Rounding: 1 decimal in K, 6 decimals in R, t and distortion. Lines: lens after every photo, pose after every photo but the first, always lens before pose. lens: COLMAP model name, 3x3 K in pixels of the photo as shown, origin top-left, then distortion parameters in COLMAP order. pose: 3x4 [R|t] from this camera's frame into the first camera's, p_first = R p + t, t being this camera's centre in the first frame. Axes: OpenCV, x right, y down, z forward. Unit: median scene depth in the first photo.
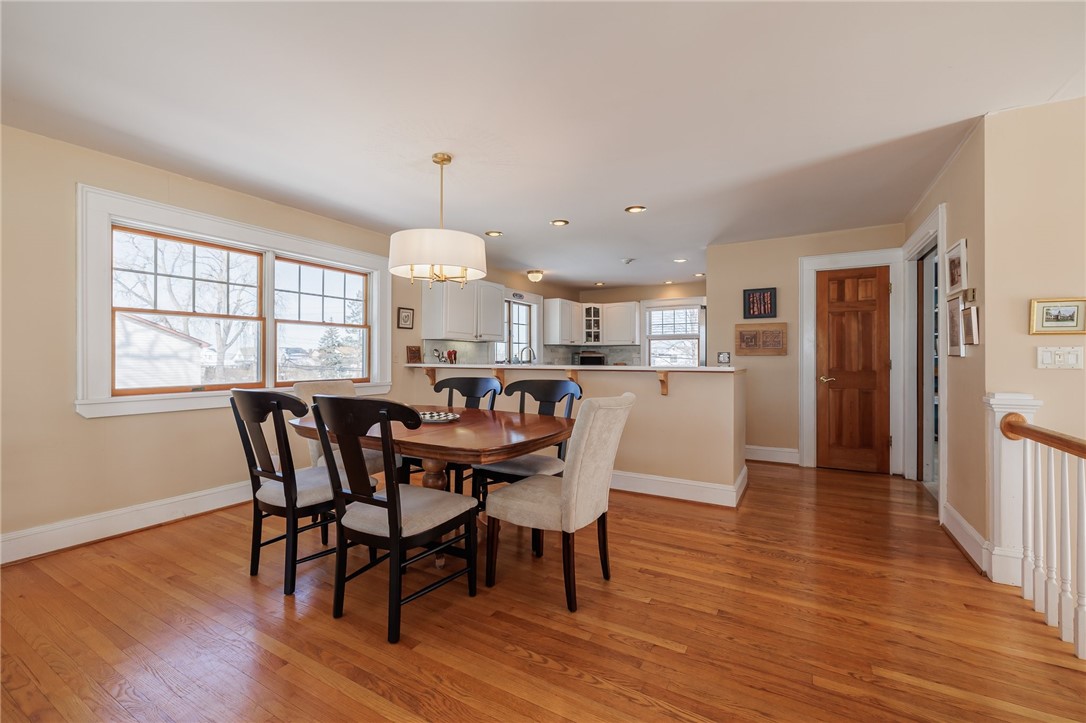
lens RADIAL K [[456.2, 0, 540.2], [0, 456.2, 355.9], [0, 0, 1]] dist [-0.001690, -0.000621]
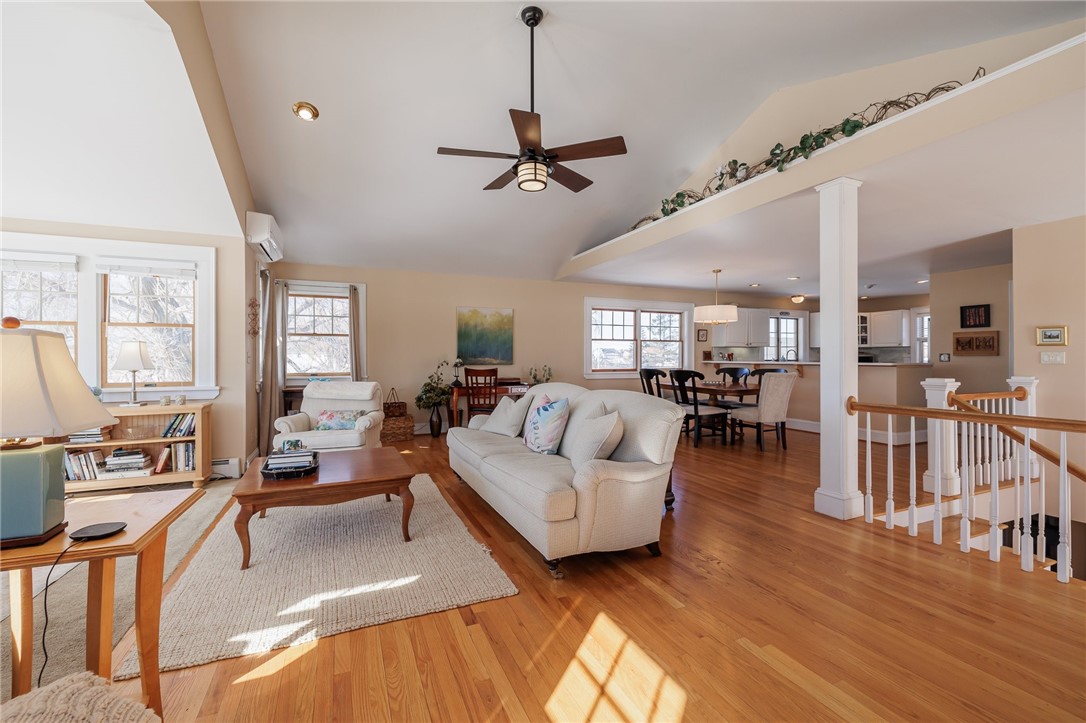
lens RADIAL K [[456.2, 0, 539.3], [0, 456.2, 358.0], [0, 0, 1]] dist [-0.001690, -0.000621]
pose [[0.801443, 0.000733, -0.598070, 0.251156], [0.002687, 0.999985, 0.004827, -0.004538], [0.598065, -0.005476, 0.801429, -0.783060]]
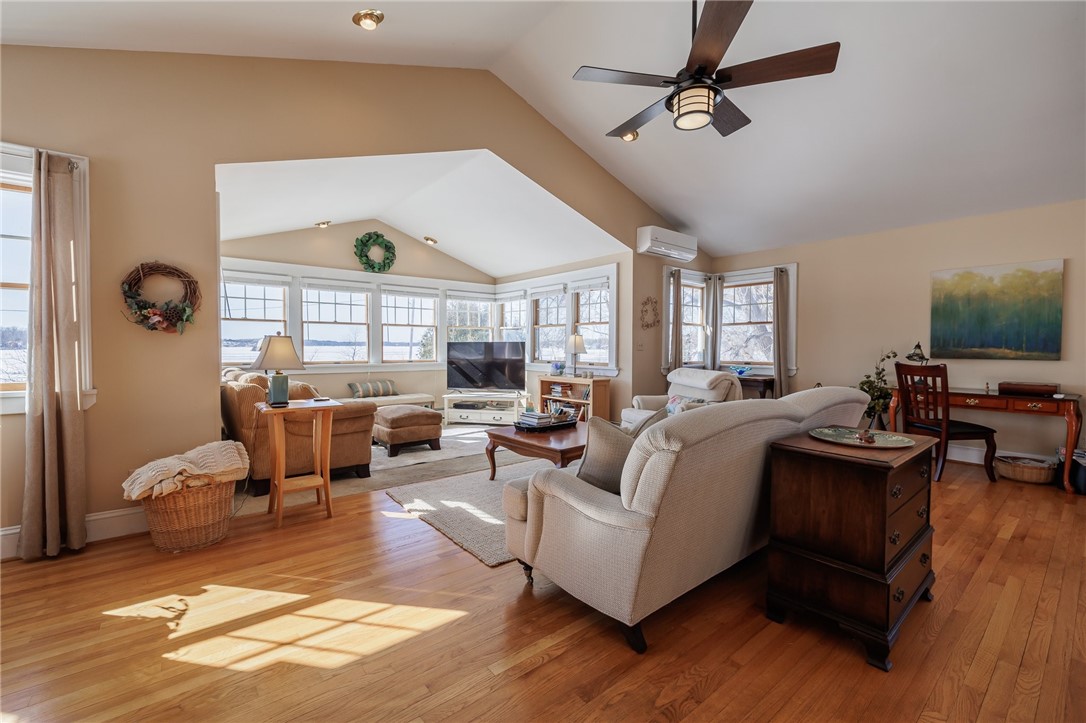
lens RADIAL K [[456.2, 0, 538.3], [0, 456.2, 358.9], [0, 0, 1]] dist [-0.001690, -0.000621]
pose [[-0.365120, 0.027201, -0.930563, 0.384052], [0.000163, 0.999575, 0.029154, -0.003452], [0.930960, 0.010493, -0.364970, -0.241018]]
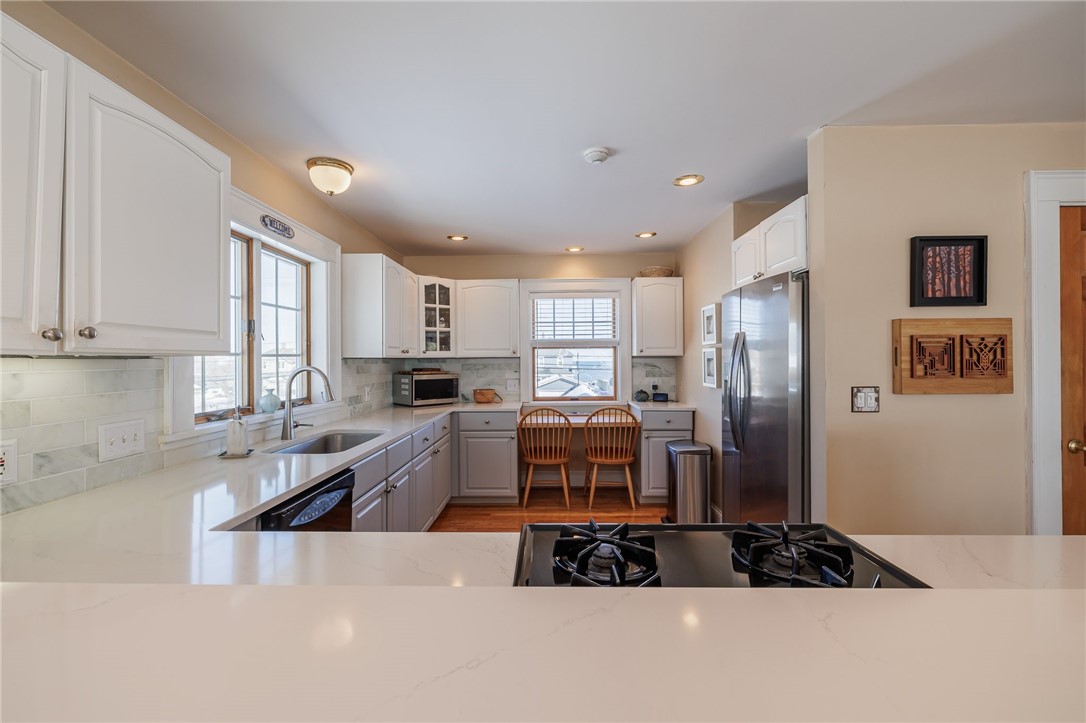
lens RADIAL K [[456.2, 0, 537.7], [0, 456.2, 356.6], [0, 0, 1]] dist [-0.001690, -0.000621]
pose [[0.878650, -0.000173, 0.477466, -0.053730], [0.003834, 0.999970, -0.006693, -0.033069], [-0.477451, 0.007711, 0.878625, 0.783714]]
